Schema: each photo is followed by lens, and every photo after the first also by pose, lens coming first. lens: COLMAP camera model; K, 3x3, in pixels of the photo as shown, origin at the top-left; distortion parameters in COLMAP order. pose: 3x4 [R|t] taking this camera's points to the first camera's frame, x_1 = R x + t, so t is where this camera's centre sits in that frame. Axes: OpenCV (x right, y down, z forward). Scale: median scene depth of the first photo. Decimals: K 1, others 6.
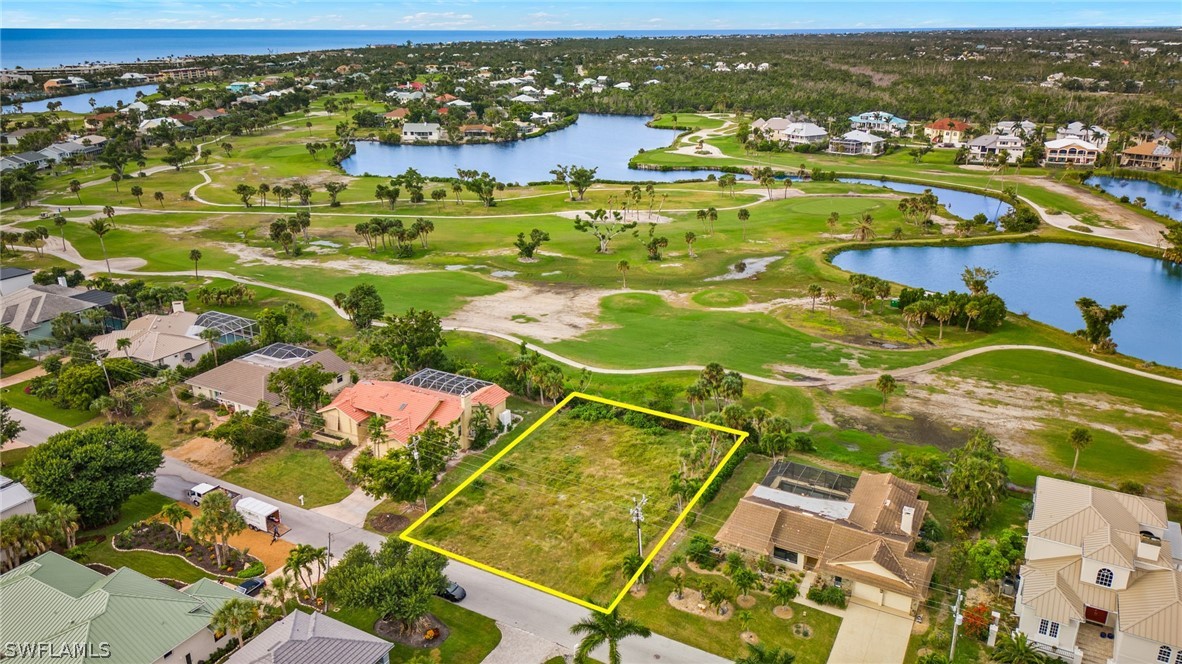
lens RADIAL K [[837.6, 0, 596.8], [0, 837.6, 331.4], [0, 0, 1]] dist [0.095556, -0.110137]
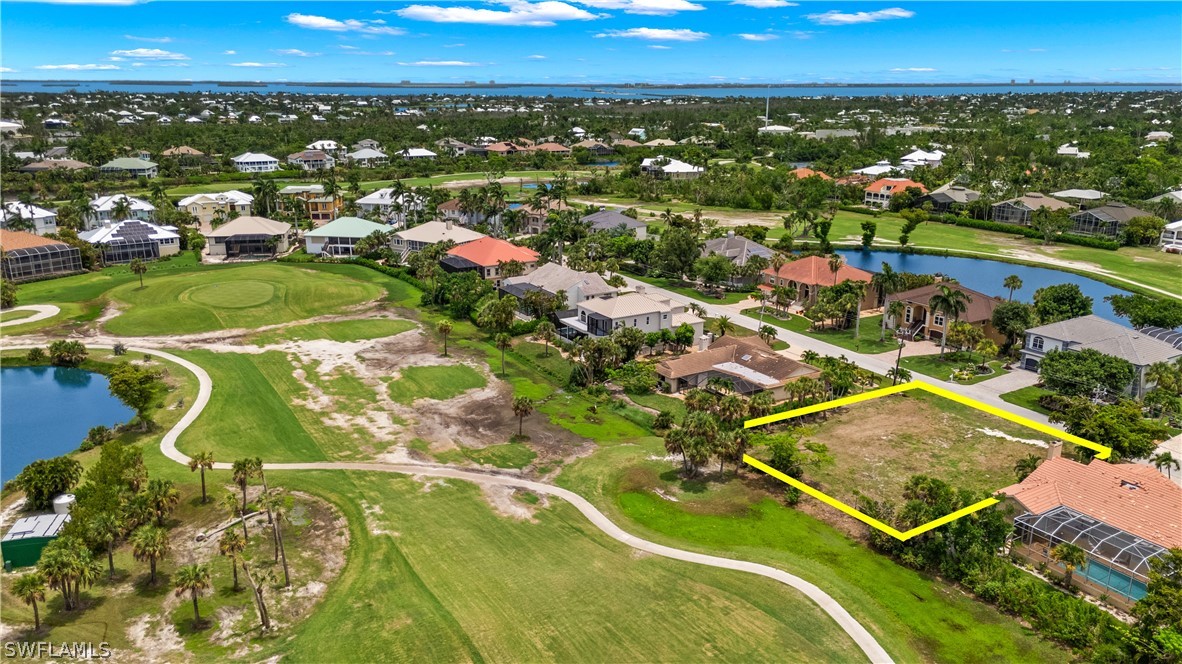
lens RADIAL K [[867.6, 0, 591.0], [0, 867.6, 332.0], [0, 0, 1]] dist [0.077712, -0.086961]
pose [[-0.861807, -0.143217, 0.486597, -0.070403], [0.167747, 0.824863, 0.539872, -0.223973], [-0.478695, 0.546891, -0.686849, 0.717860]]
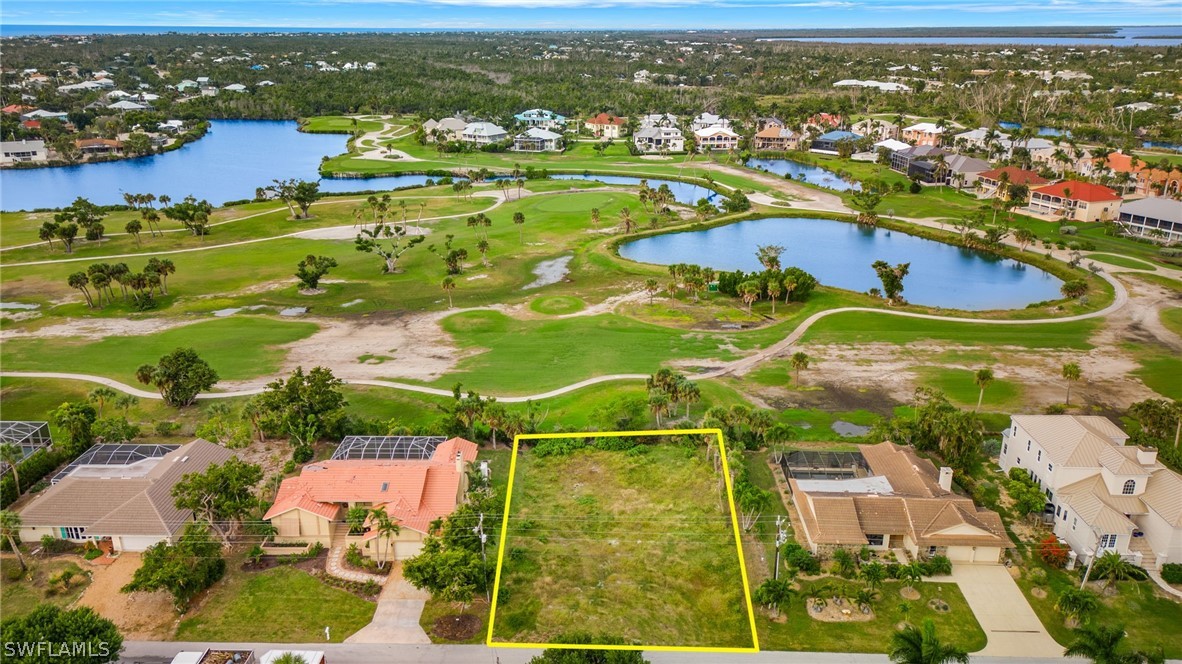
lens RADIAL K [[837.6, 0, 596.8], [0, 837.6, 331.4], [0, 0, 1]] dist [0.095556, -0.110137]
pose [[0.889022, -0.152410, 0.431753, -0.158792], [0.151887, 0.987745, 0.035926, -0.024403], [-0.431937, 0.033639, 0.901276, 0.067834]]
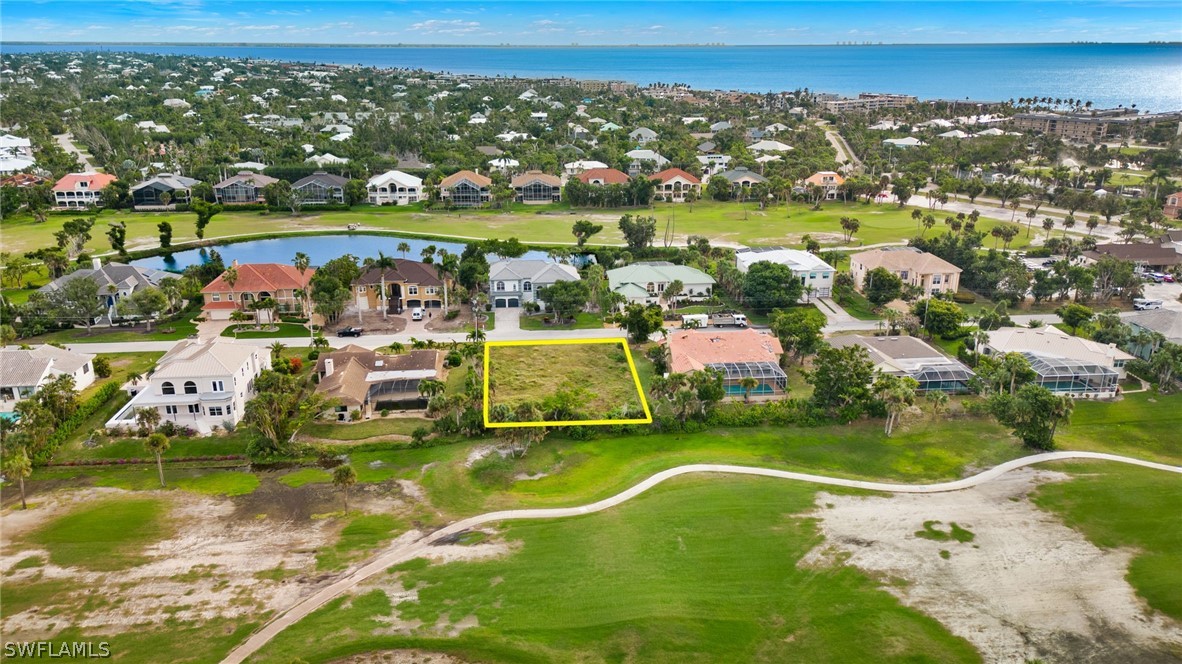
lens RADIAL K [[822.7, 0, 597.0], [0, 822.7, 368.9], [0, 0, 1]] dist [0.087347, -0.081839]
pose [[-0.832293, 0.200622, -0.516758, 0.246789], [-0.187965, 0.774846, 0.603559, -0.256005], [0.521495, 0.599470, -0.607189, 0.719598]]
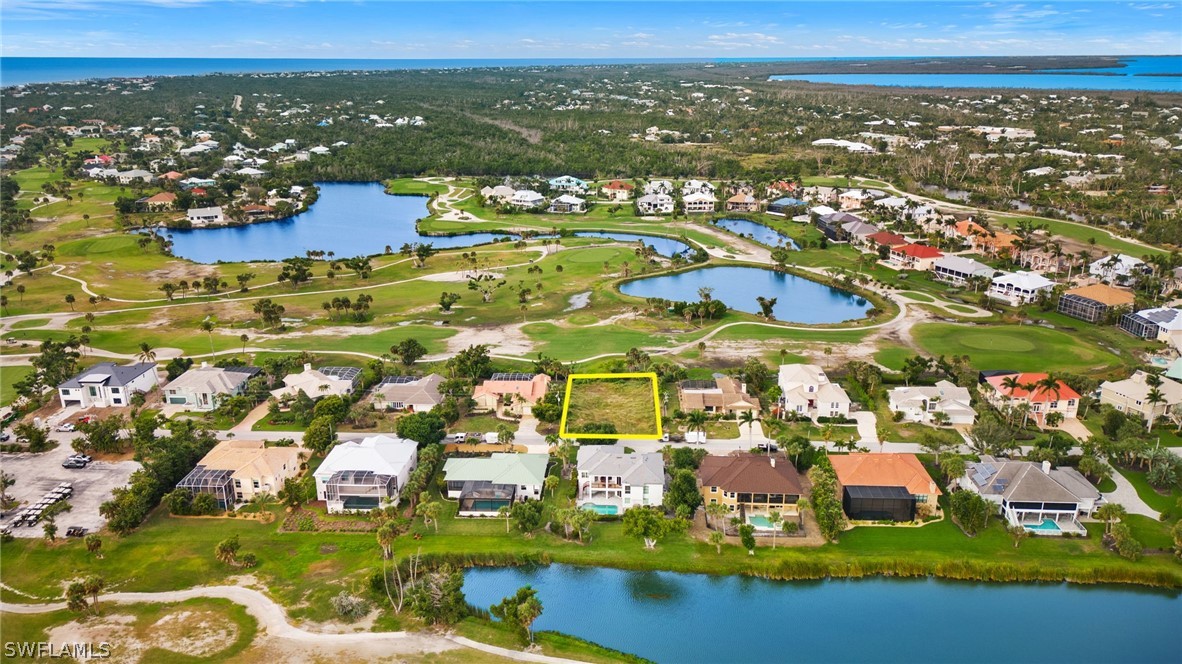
lens RADIAL K [[837.6, 0, 596.8], [0, 837.6, 331.4], [0, 0, 1]] dist [0.095556, -0.110137]
pose [[0.899599, -0.135564, 0.415143, -0.374500], [0.148158, 0.988962, 0.001892, -0.009716], [-0.410817, 0.059805, 0.909754, -0.408110]]
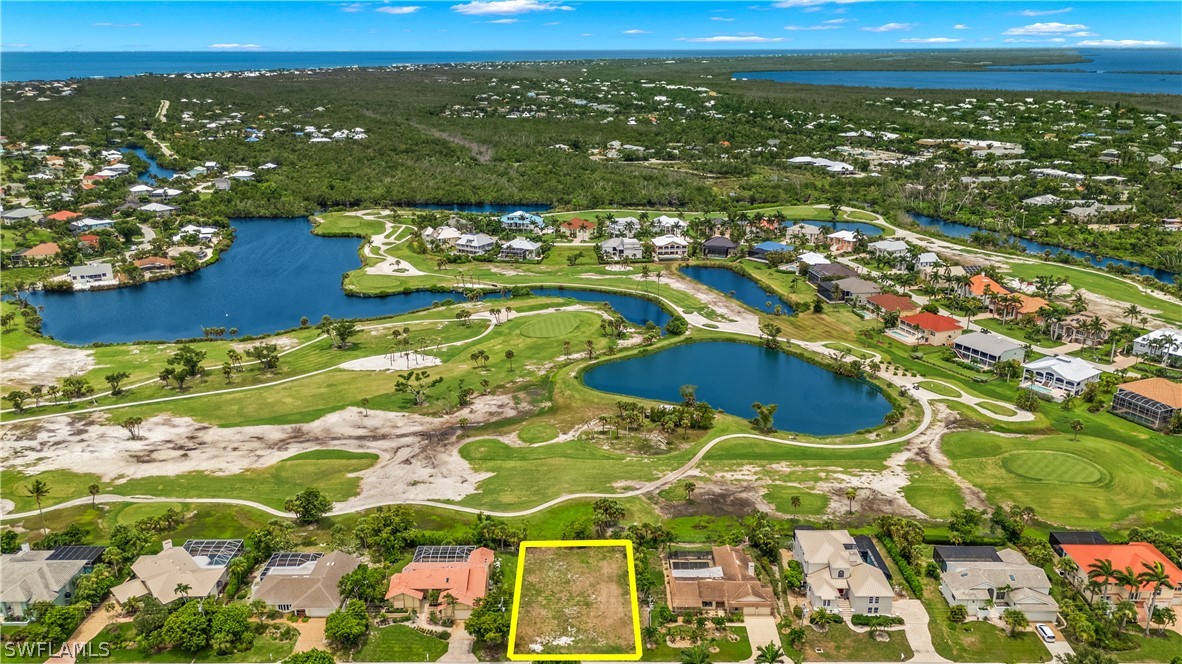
lens RADIAL K [[867.6, 0, 591.0], [0, 867.6, 332.0], [0, 0, 1]] dist [0.077712, -0.086961]
pose [[0.880904, -0.148380, 0.449434, -0.272269], [0.163161, 0.986582, 0.005918, -0.135511], [-0.444282, 0.068117, 0.893294, -0.240408]]
